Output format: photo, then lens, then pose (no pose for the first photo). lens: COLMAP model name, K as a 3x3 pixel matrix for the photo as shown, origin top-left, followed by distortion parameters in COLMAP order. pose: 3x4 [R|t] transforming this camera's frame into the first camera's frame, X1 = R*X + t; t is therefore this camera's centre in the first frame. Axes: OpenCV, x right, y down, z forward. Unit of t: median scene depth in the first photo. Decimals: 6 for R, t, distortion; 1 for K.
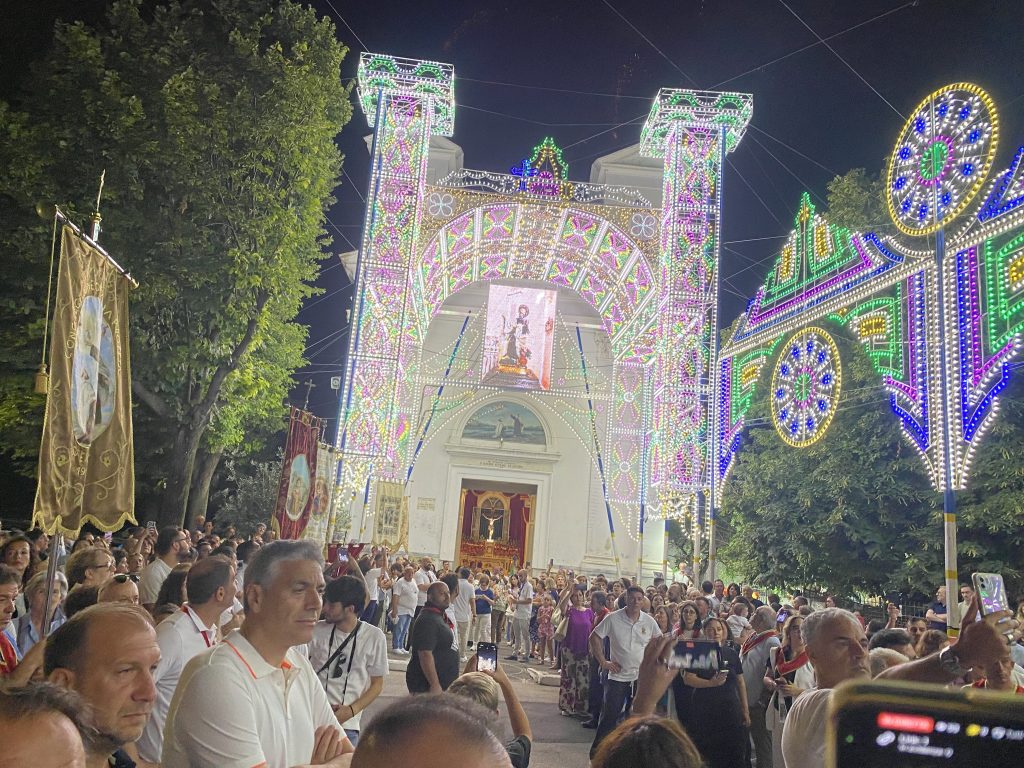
lens RADIAL K [[795.5, 0, 496.3], [0, 795.5, 384.3], [0, 0, 1]] dist [0.041856, -0.052585]
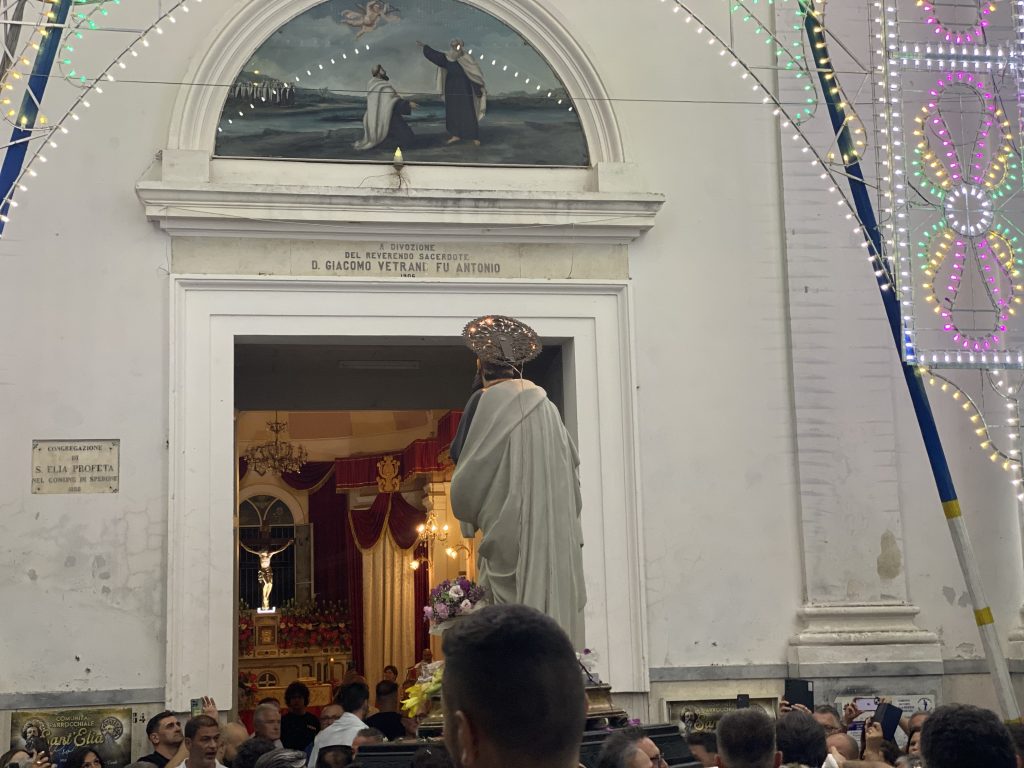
lens RADIAL K [[1481.3, 0, 504.4], [0, 1481.3, 397.0], [0, 0, 1]] dist [0.035741, 0.000000]
pose [[0.974961, -0.093250, 0.201879, -0.053947], [0.080812, 0.994337, 0.069015, 0.110611], [-0.207172, -0.050973, 0.976976, 0.579170]]
